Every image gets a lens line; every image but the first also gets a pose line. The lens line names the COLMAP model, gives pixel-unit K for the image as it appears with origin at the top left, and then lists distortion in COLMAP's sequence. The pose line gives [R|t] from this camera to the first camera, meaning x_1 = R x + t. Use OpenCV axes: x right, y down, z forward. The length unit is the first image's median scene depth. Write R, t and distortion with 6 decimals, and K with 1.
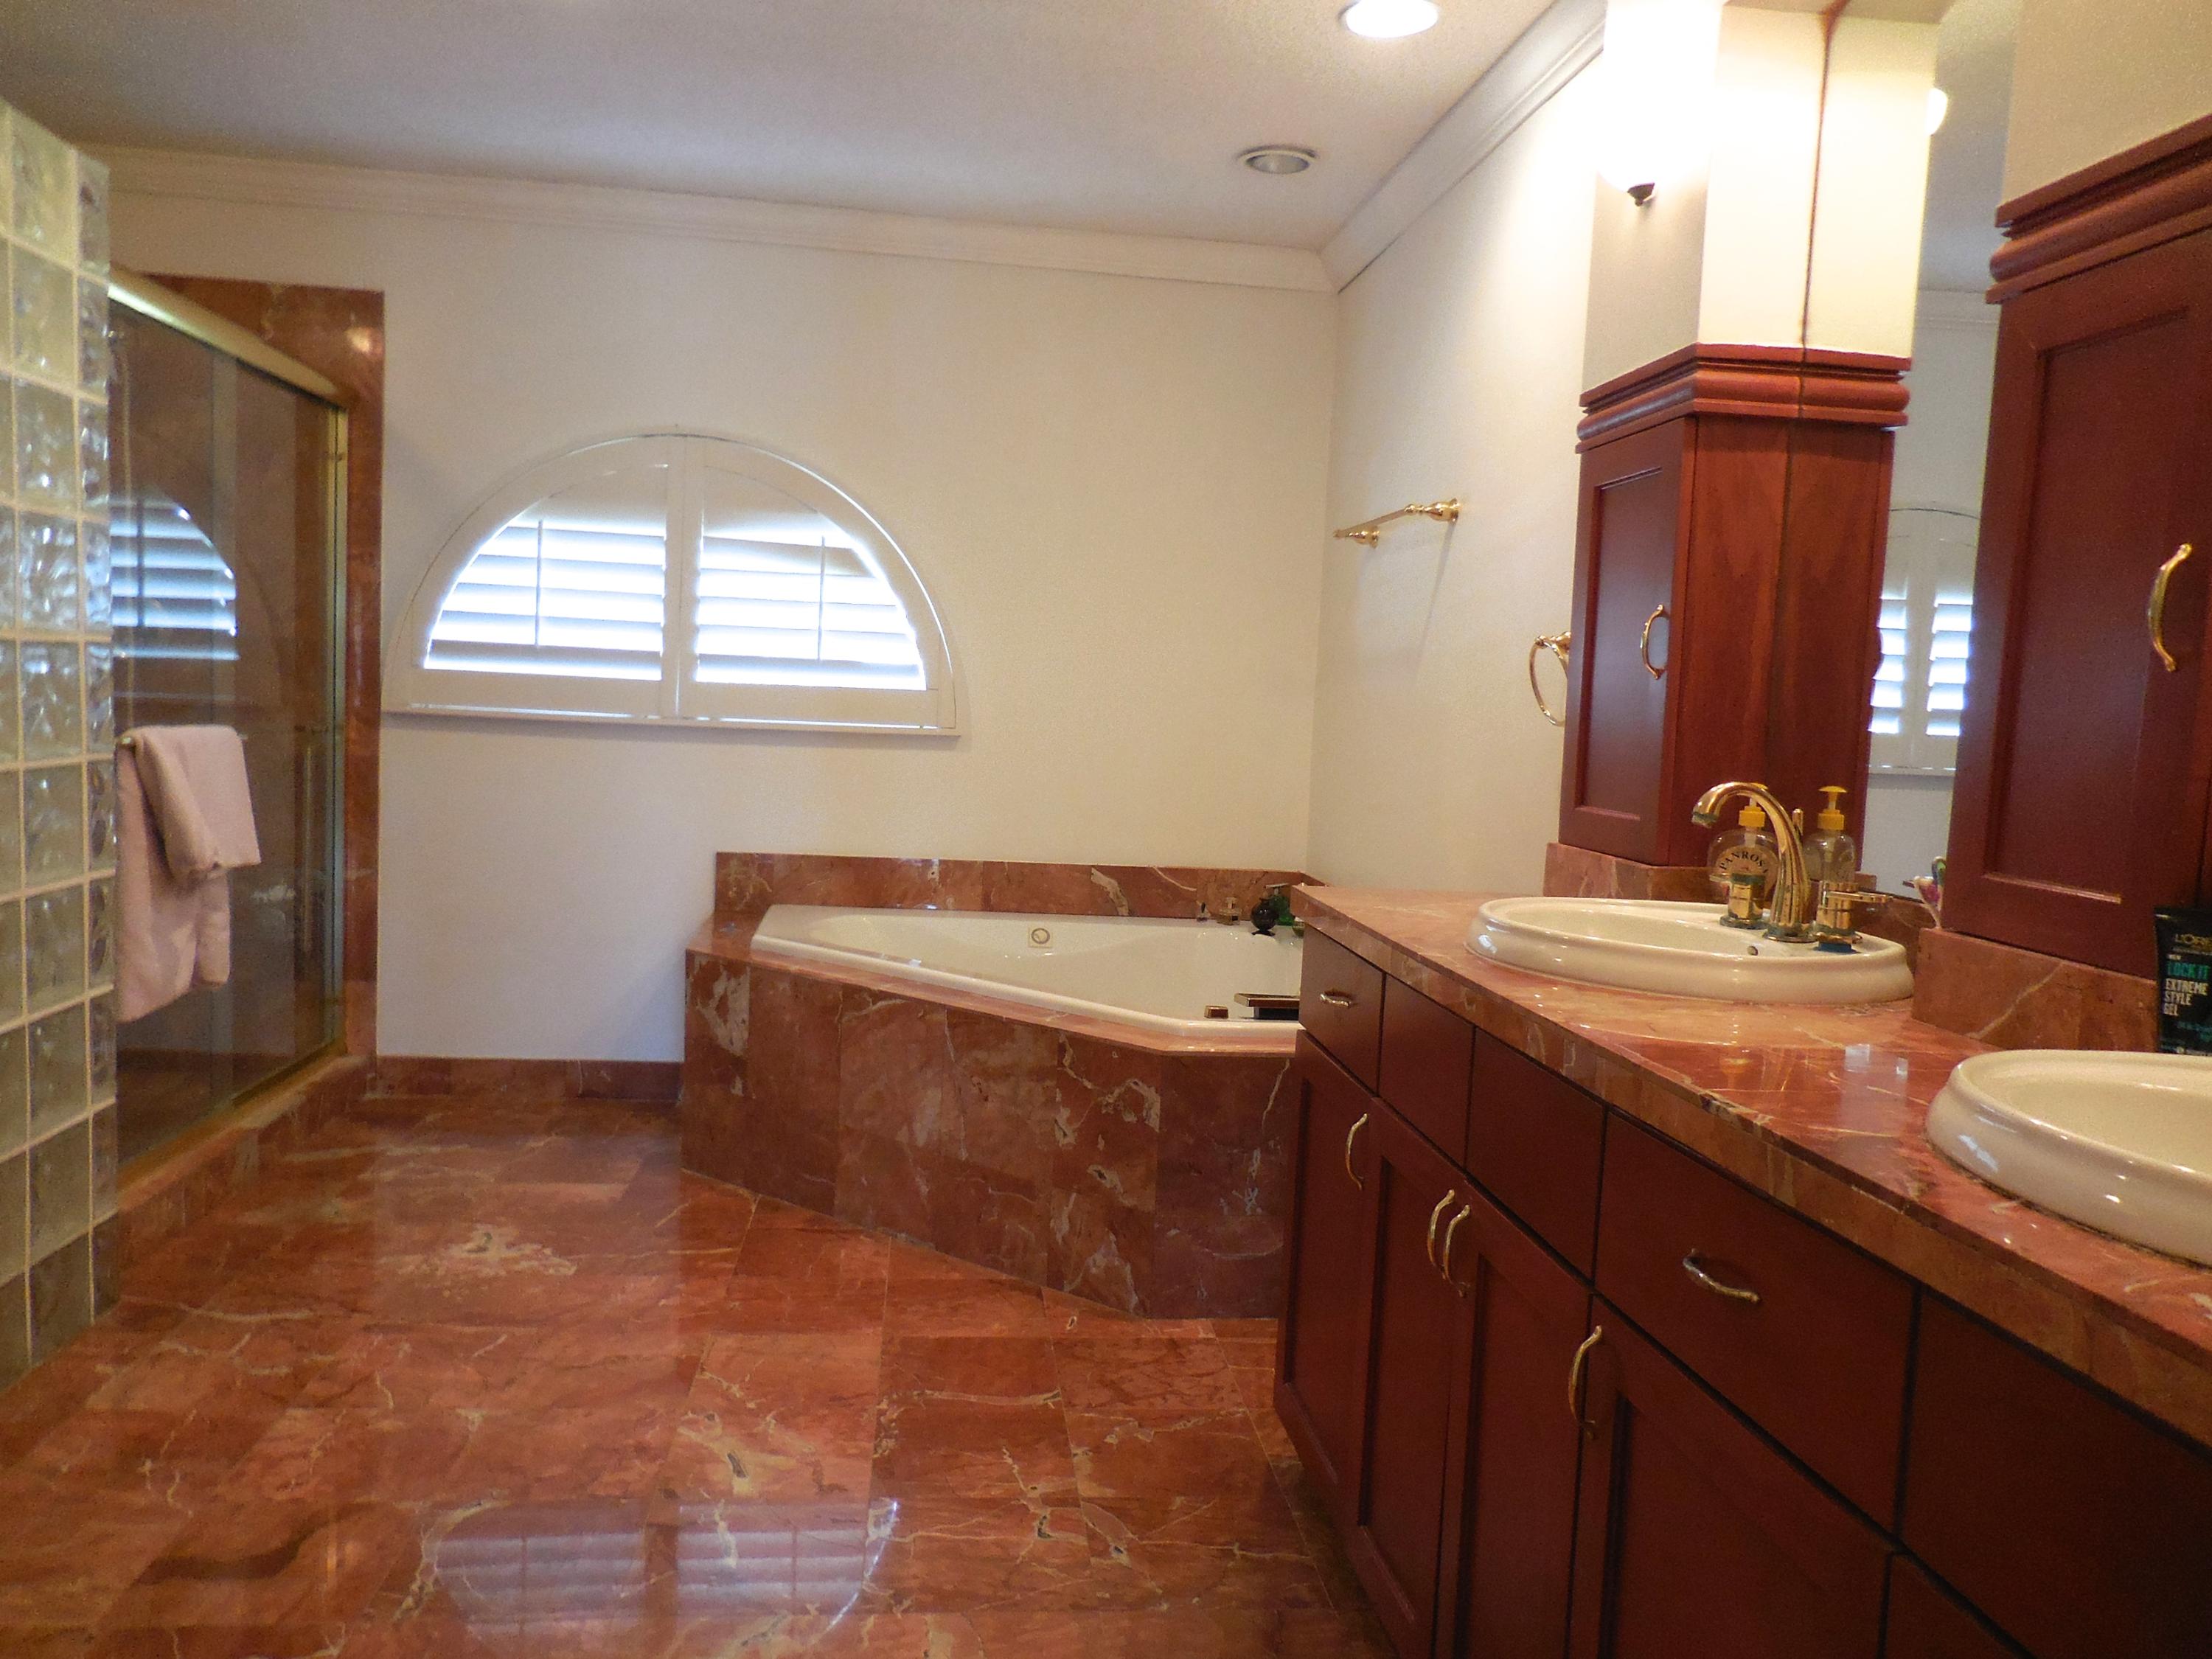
lens RADIAL K [[1690.3, 0, 1109.1], [0, 1690.3, 840.7], [0, 0, 1]] dist [-0.008255, 0.027936]
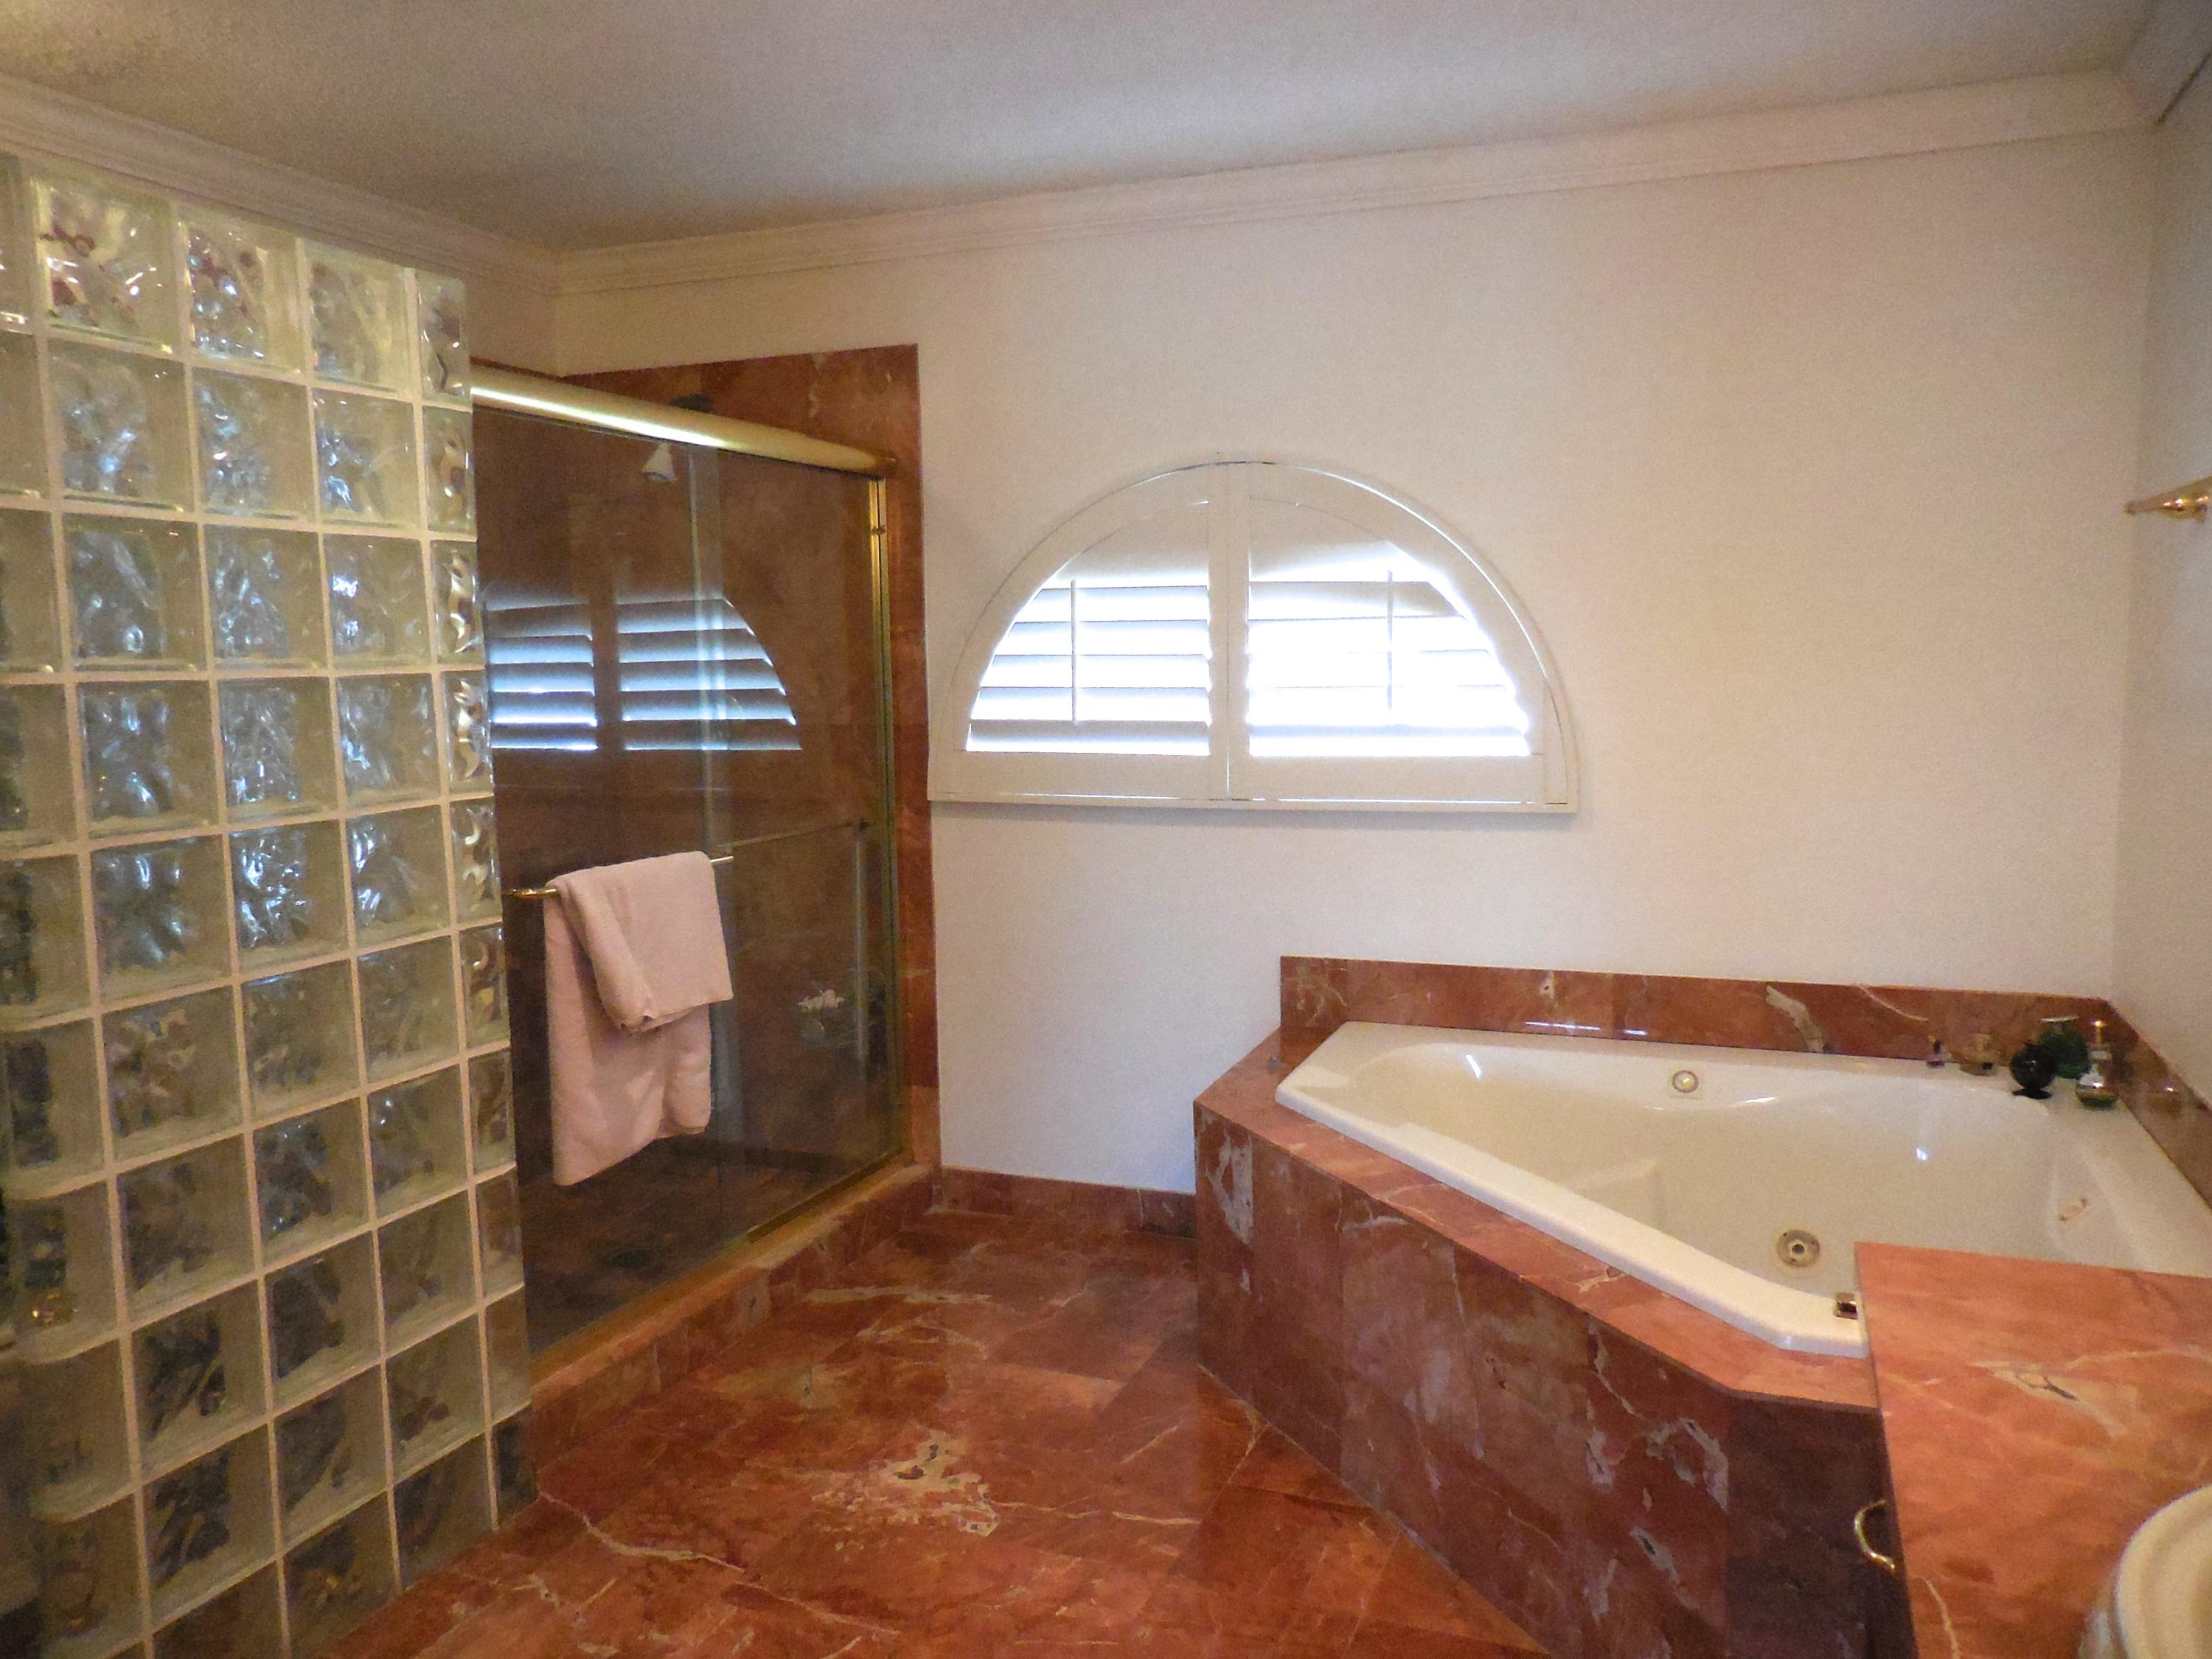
lens RADIAL K [[1690.3, 0, 1106.7], [0, 1690.3, 834.4], [0, 0, 1]] dist [-0.008255, 0.027936]
pose [[0.881401, -0.007149, -0.472314, 0.093458], [0.015553, 0.999783, 0.013891, -0.071742], [0.472112, -0.019589, 0.881321, 0.241998]]
